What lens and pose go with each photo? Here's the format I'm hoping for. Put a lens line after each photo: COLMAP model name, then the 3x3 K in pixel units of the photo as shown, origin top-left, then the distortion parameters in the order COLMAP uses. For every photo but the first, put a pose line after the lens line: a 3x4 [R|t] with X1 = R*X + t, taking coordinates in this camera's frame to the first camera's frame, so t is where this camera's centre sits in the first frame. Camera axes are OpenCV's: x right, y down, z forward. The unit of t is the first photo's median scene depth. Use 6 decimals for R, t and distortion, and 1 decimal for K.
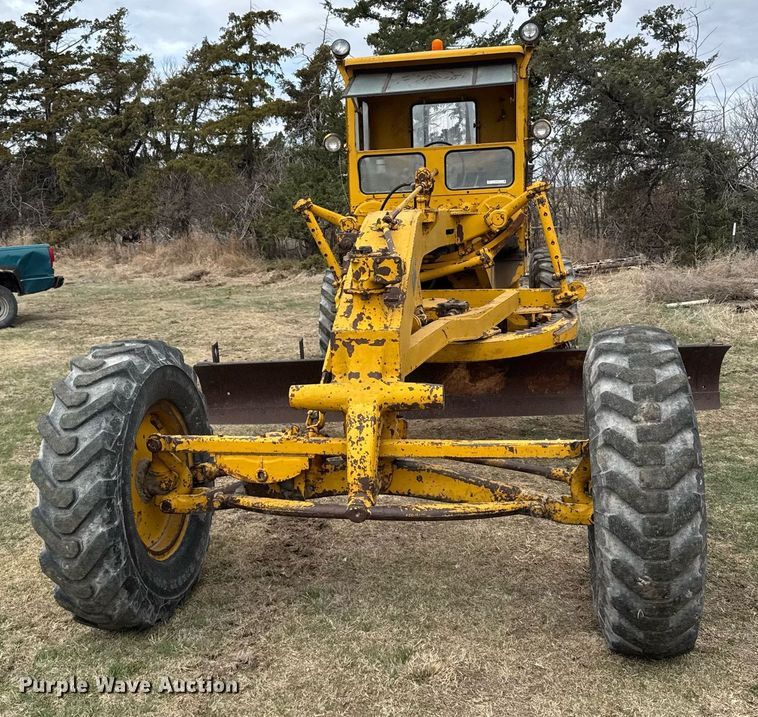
lens RADIAL K [[757.8, 0, 379.0], [0, 757.8, 358.5], [0, 0, 1]] dist [0.009136, -0.182439]
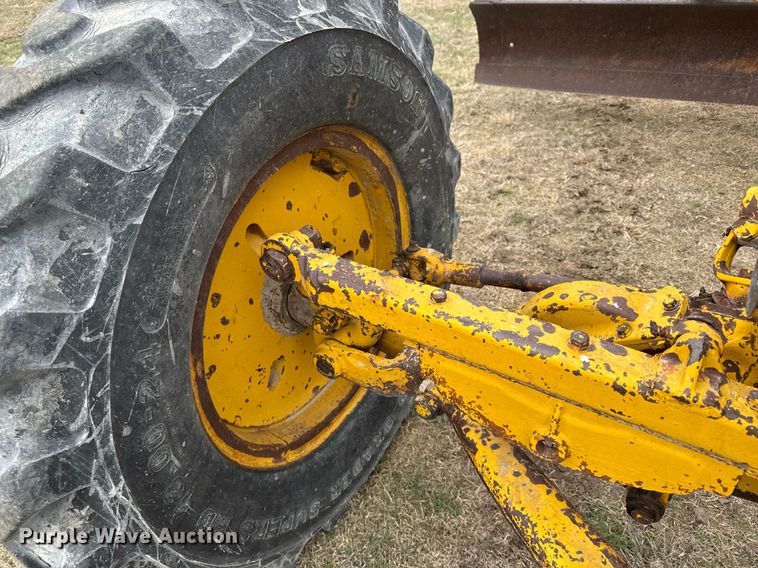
lens RADIAL K [[533.6, 0, 379.0], [0, 533.6, 284.0], [0, 0, 1]] dist [0.005236, -0.010345]
pose [[0.909793, 0.228483, -0.346515, -0.157455], [-0.030658, 0.869561, 0.492873, -0.012434], [0.413929, -0.437788, 0.798125, 0.821324]]
